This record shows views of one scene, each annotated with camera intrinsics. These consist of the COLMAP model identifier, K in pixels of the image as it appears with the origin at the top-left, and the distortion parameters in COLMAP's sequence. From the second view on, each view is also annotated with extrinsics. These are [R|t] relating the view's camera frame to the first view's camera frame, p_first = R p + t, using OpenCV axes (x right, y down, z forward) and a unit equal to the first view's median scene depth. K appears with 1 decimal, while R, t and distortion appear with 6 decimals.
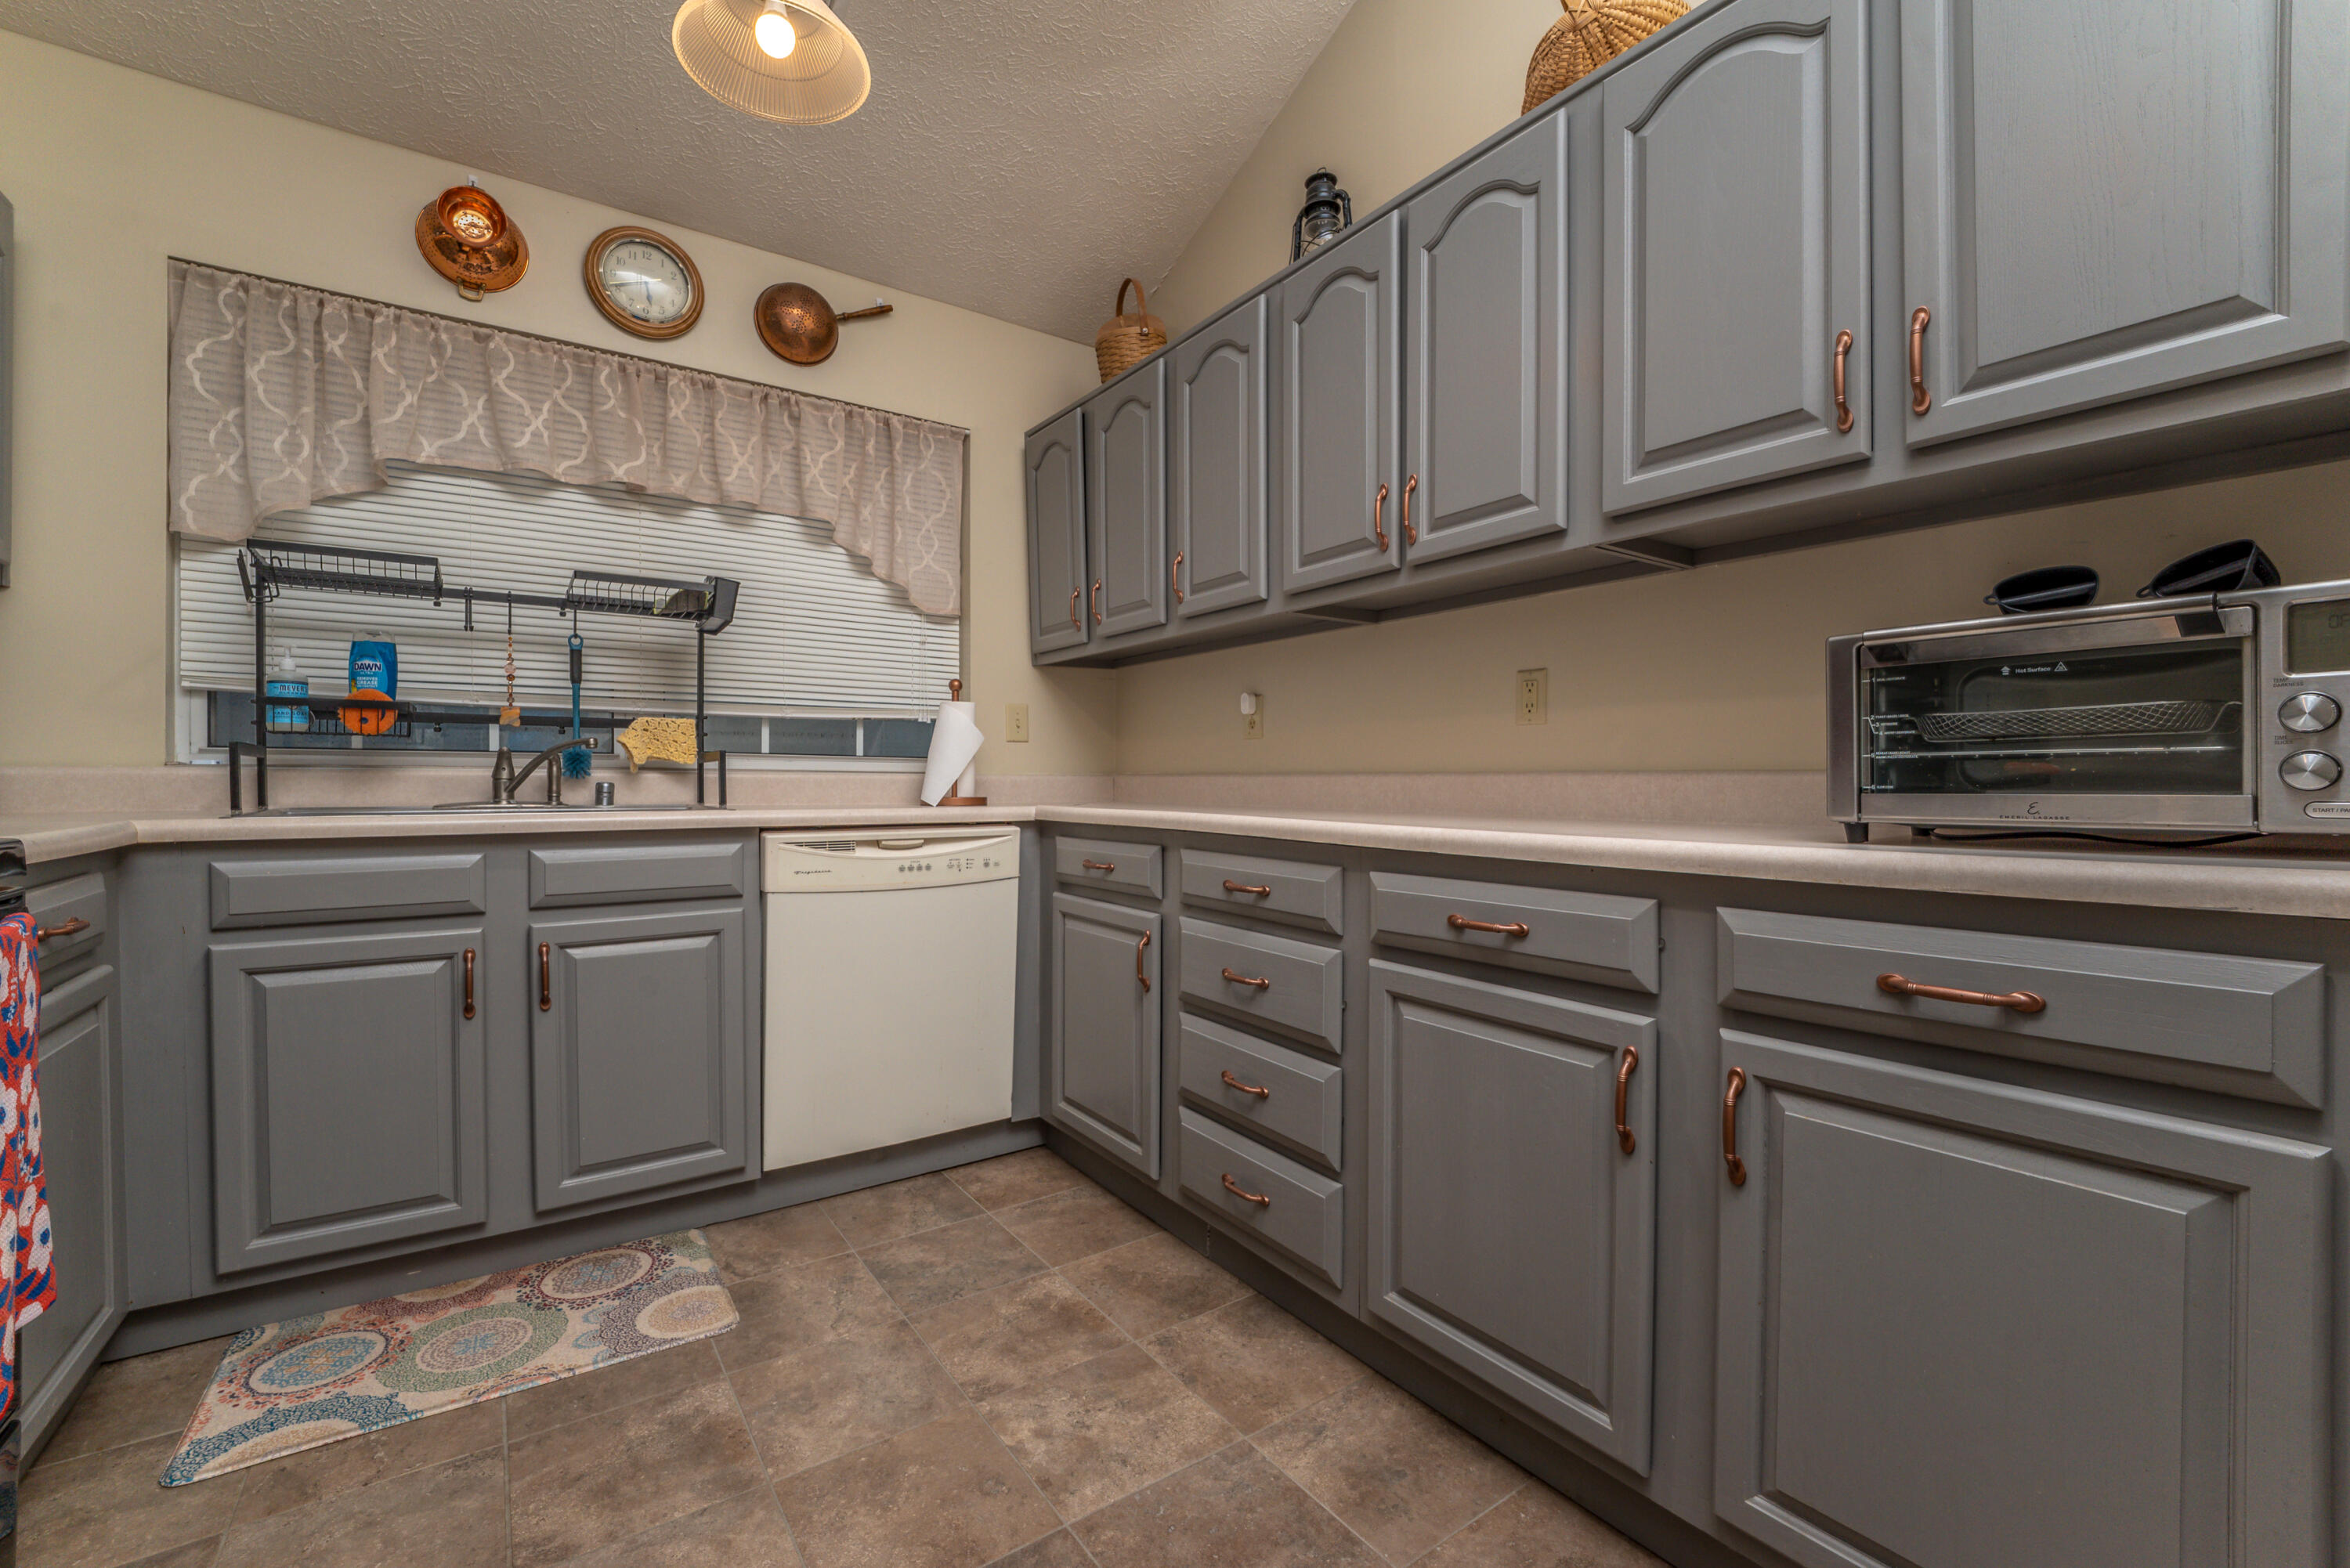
lens RADIAL K [[985.3, 0, 1171.1], [0, 985.3, 785.3], [0, 0, 1]] dist [0.007671, -0.008994]
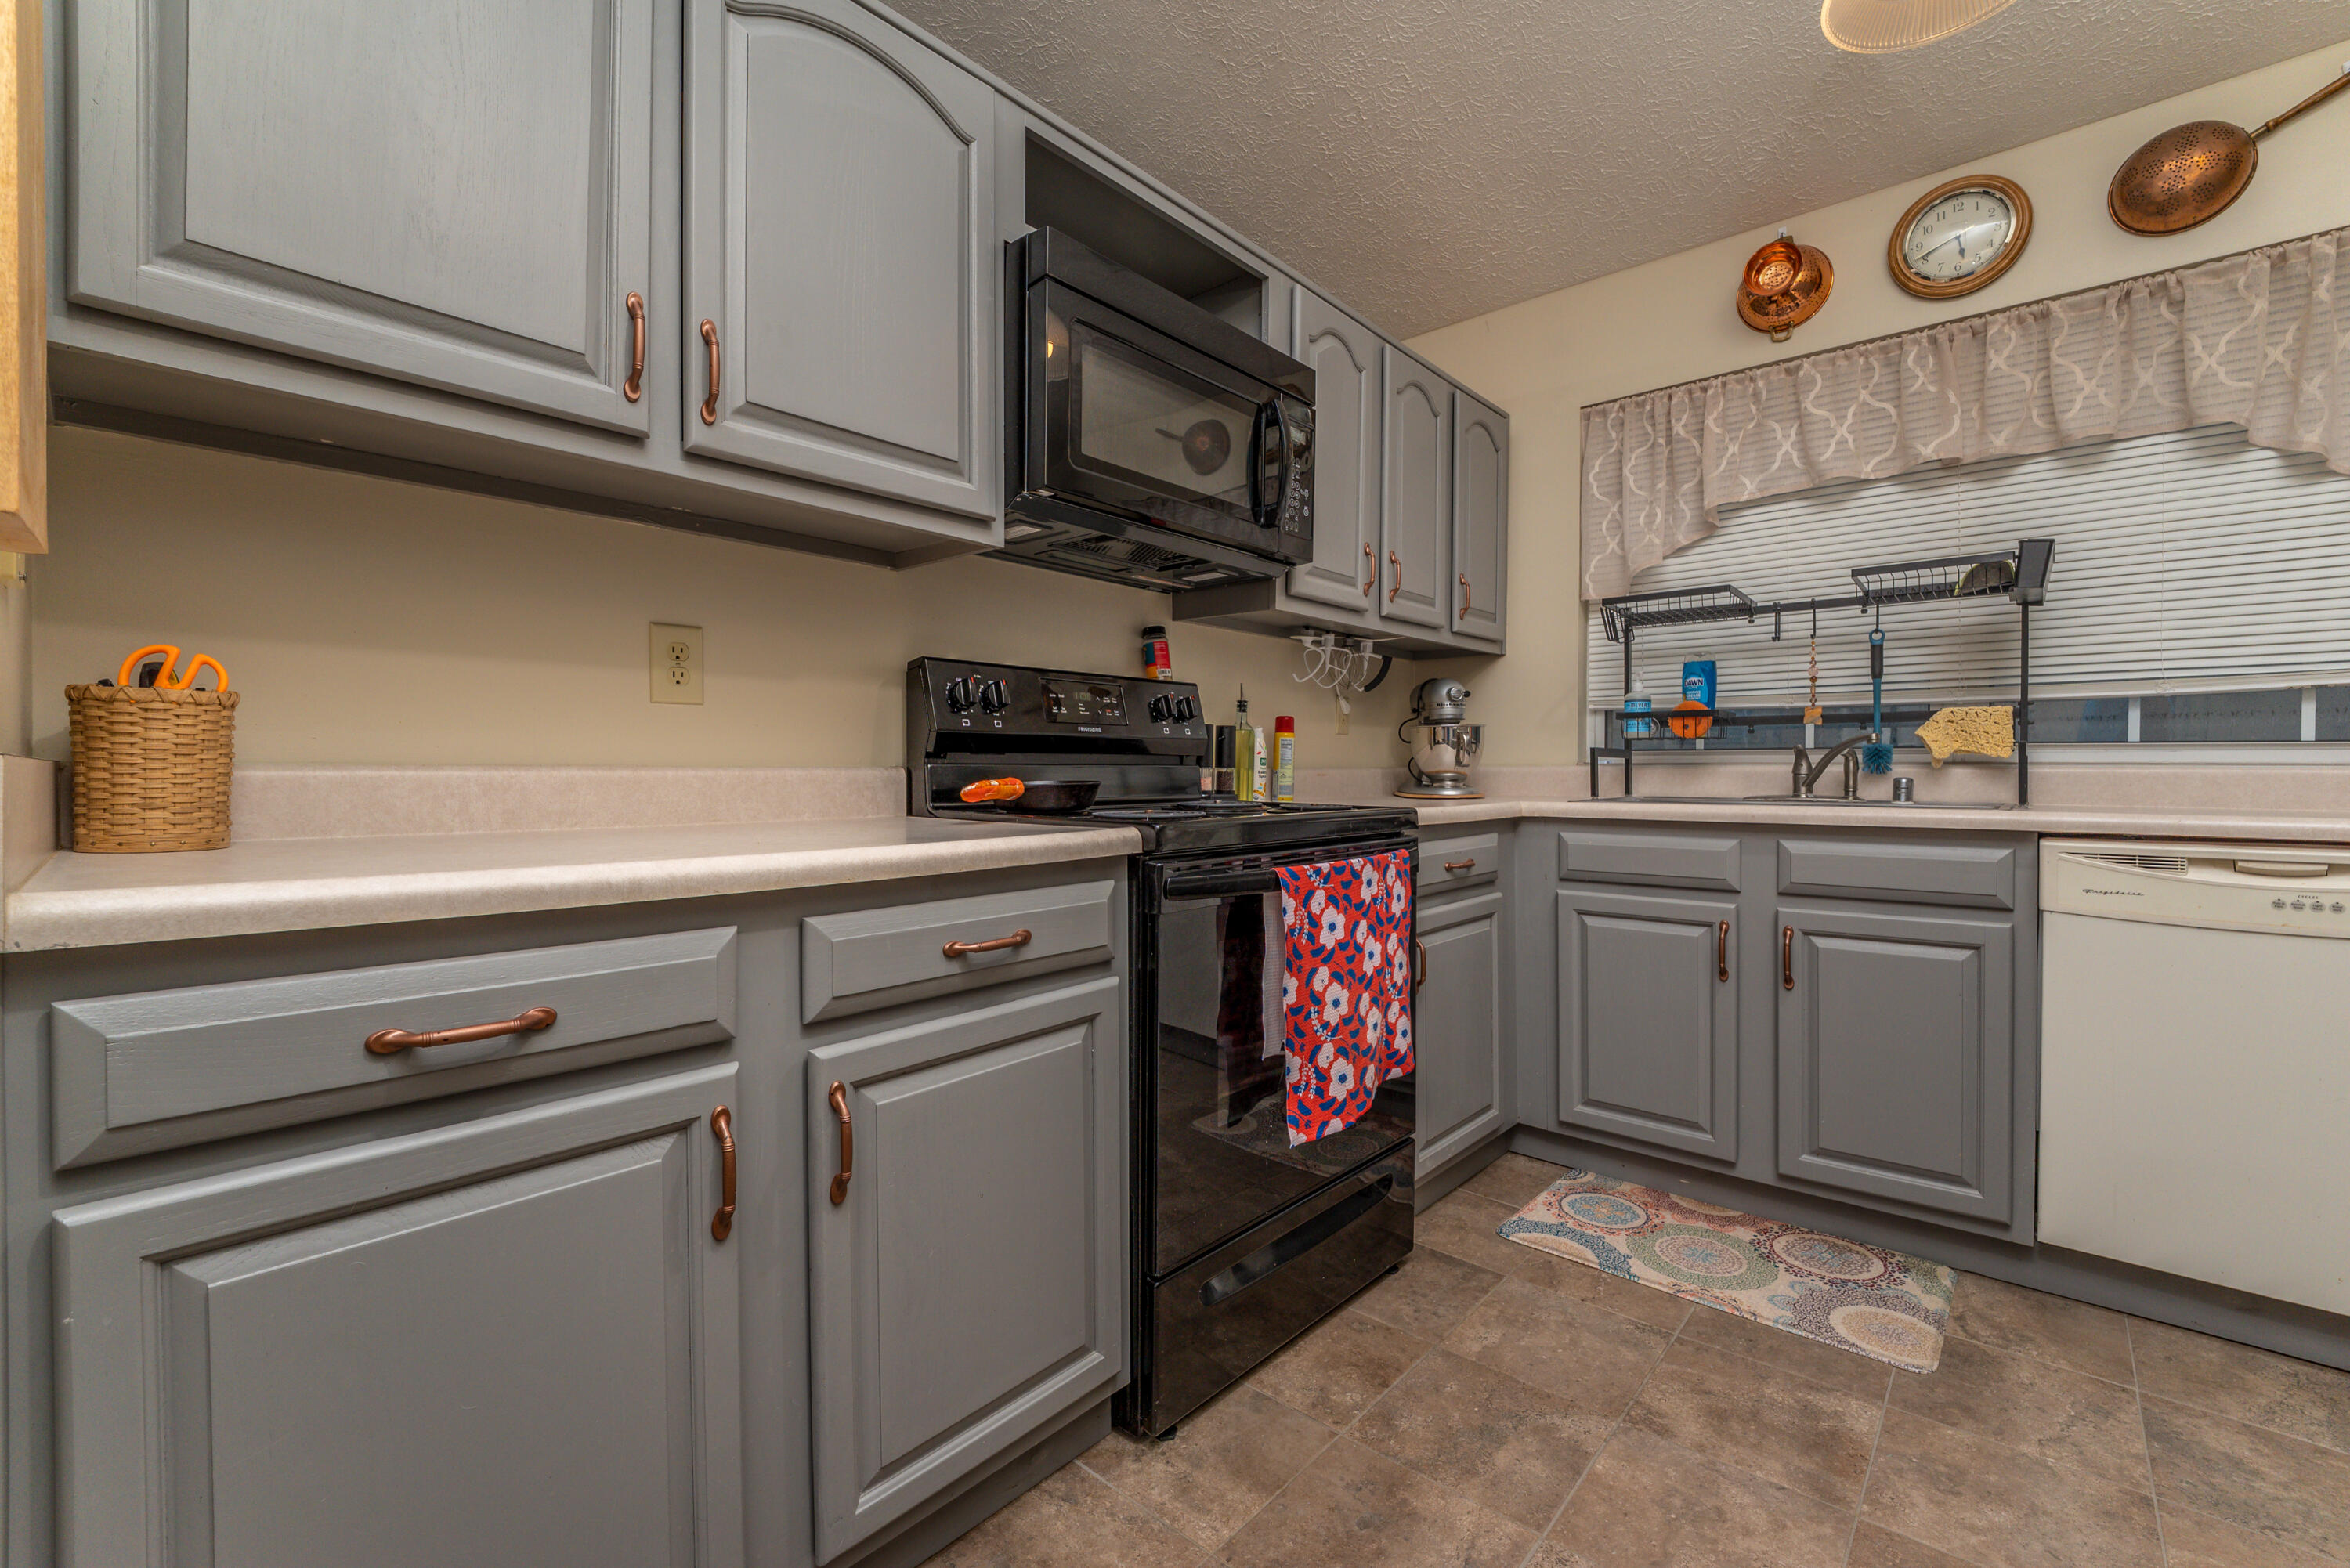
lens RADIAL K [[985.3, 0, 1172.1], [0, 985.3, 778.3], [0, 0, 1]] dist [0.007671, -0.008994]
pose [[0.232461, 0.004014, -0.972597, 0.241832], [-0.006480, 0.999976, 0.002578, -0.000268], [0.972584, 0.005703, 0.232482, 0.091739]]
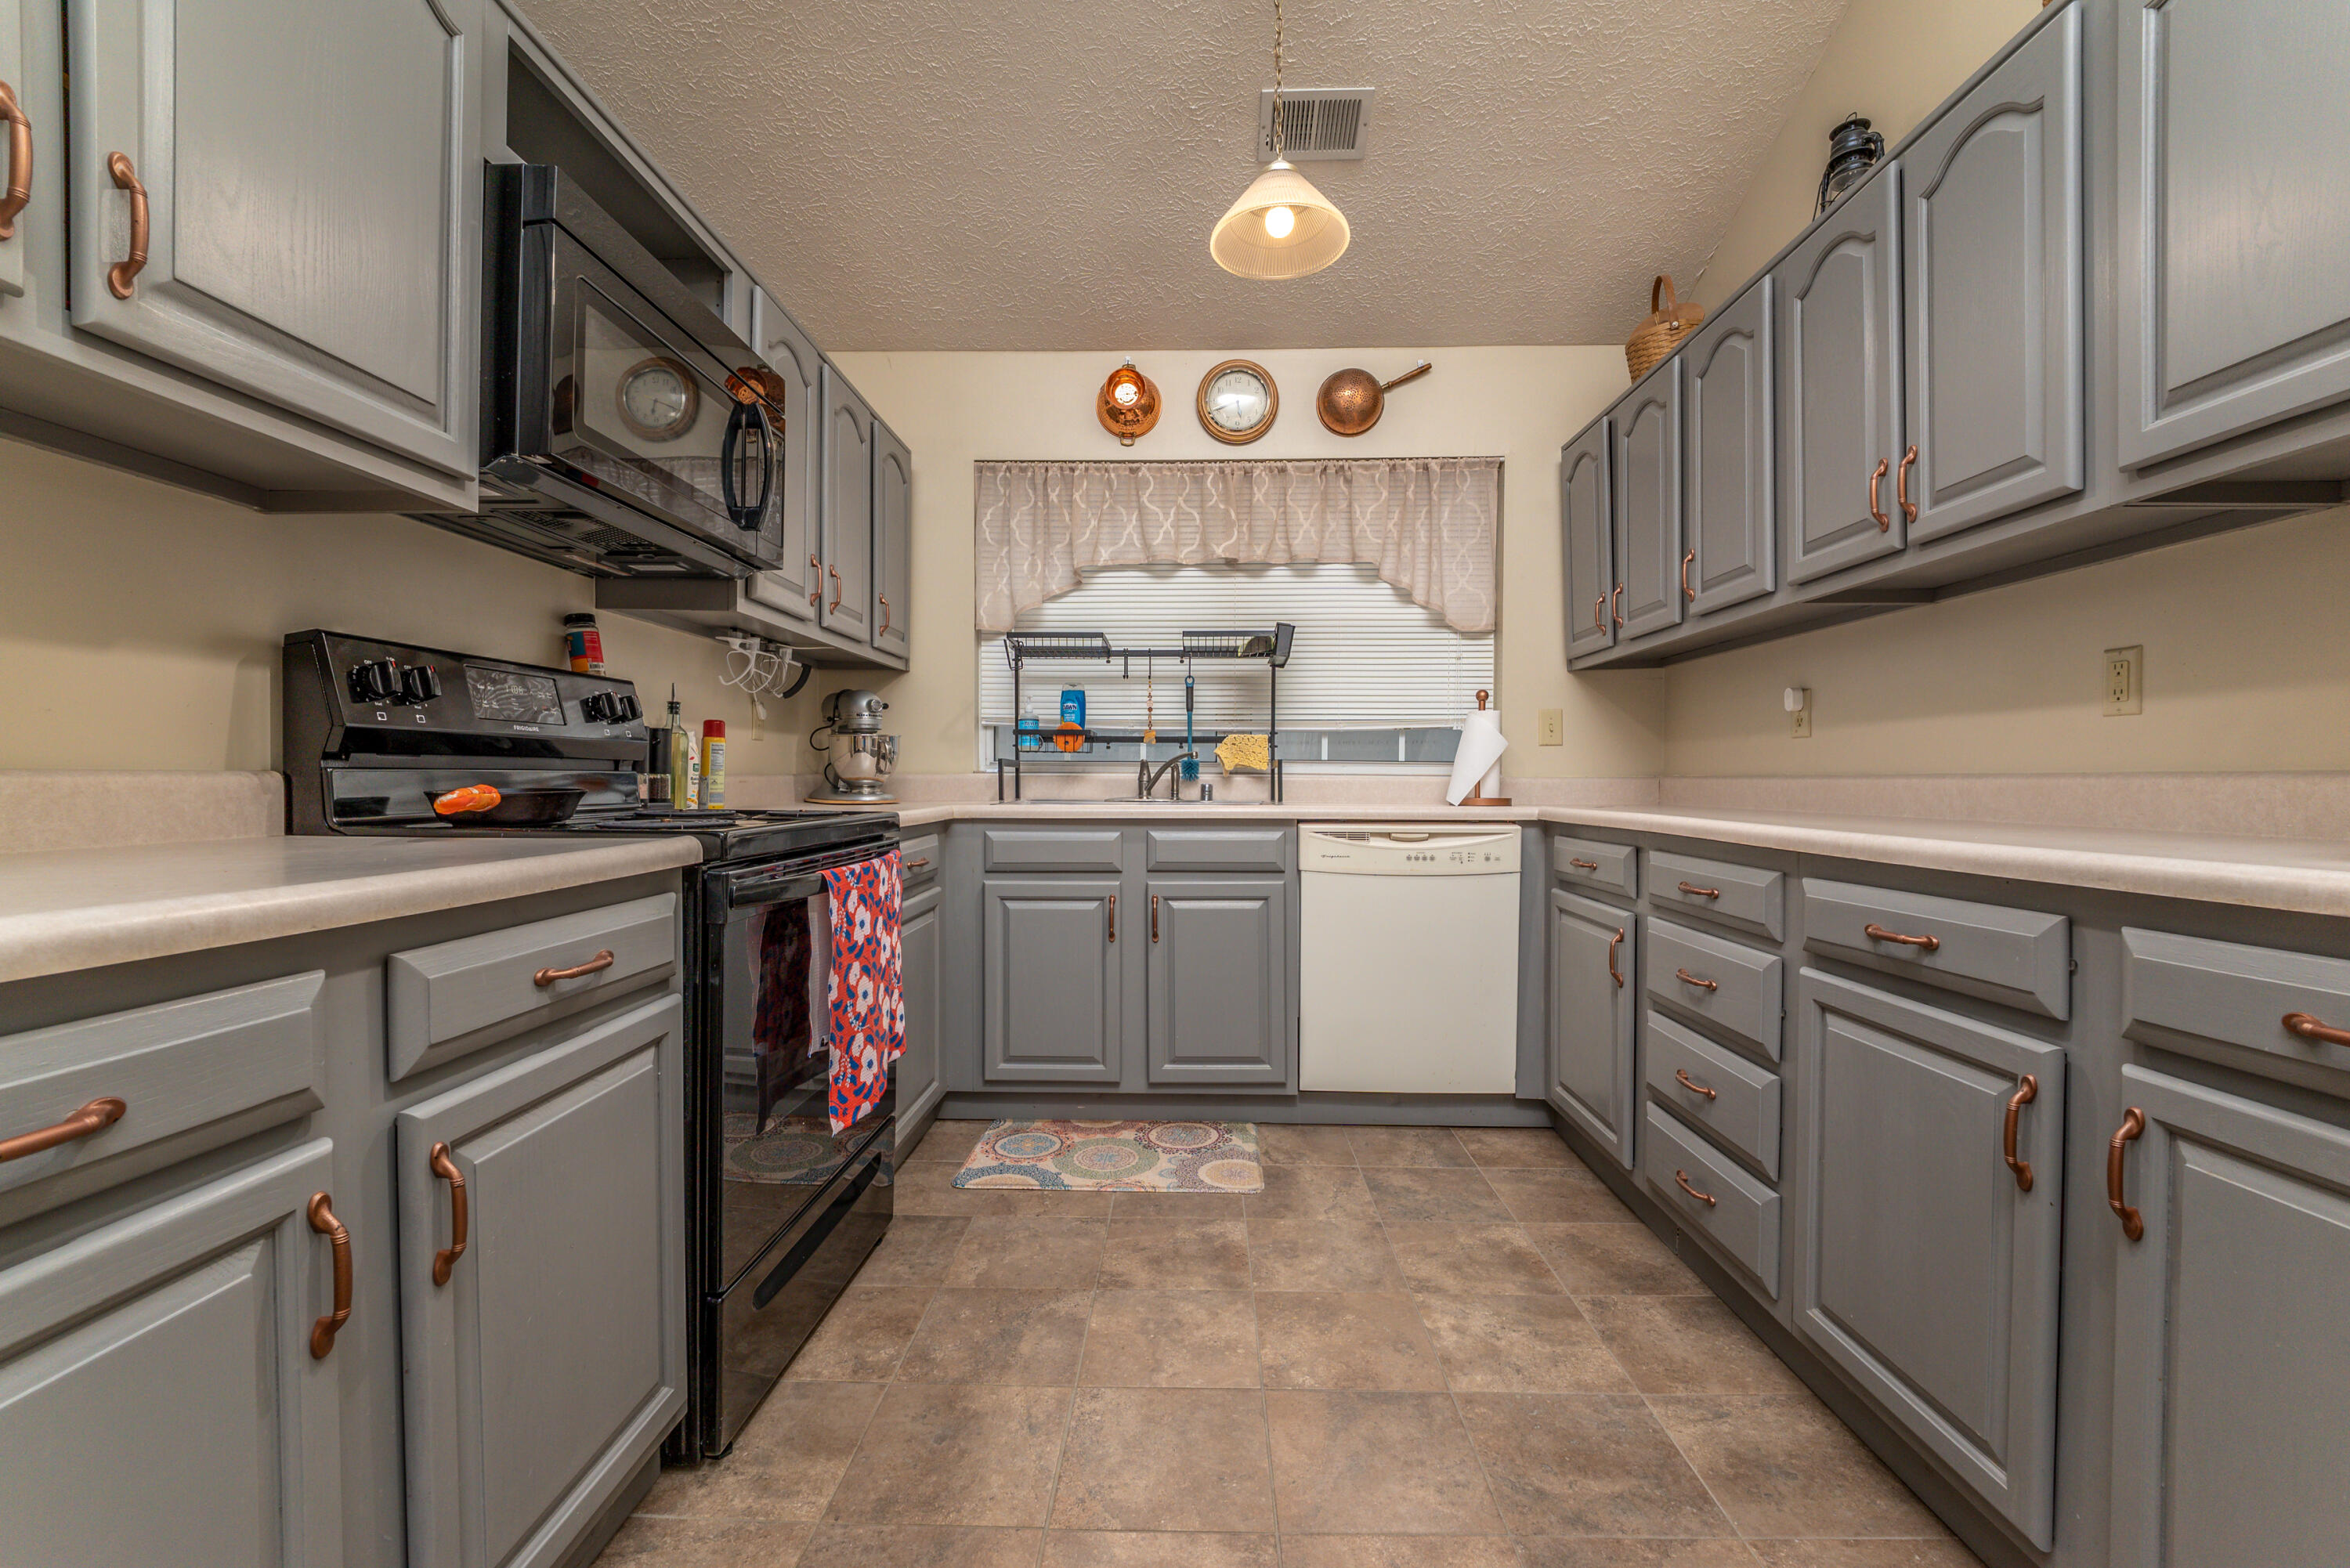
lens RADIAL K [[985.3, 0, 1165.4], [0, 985.3, 783.6], [0, 0, 1]] dist [0.007671, -0.008994]
pose [[0.800353, 0.002390, -0.599524, 0.219352], [-0.004800, 0.999986, -0.002421, 0.000793], [0.599509, 0.004815, 0.800353, -0.124405]]
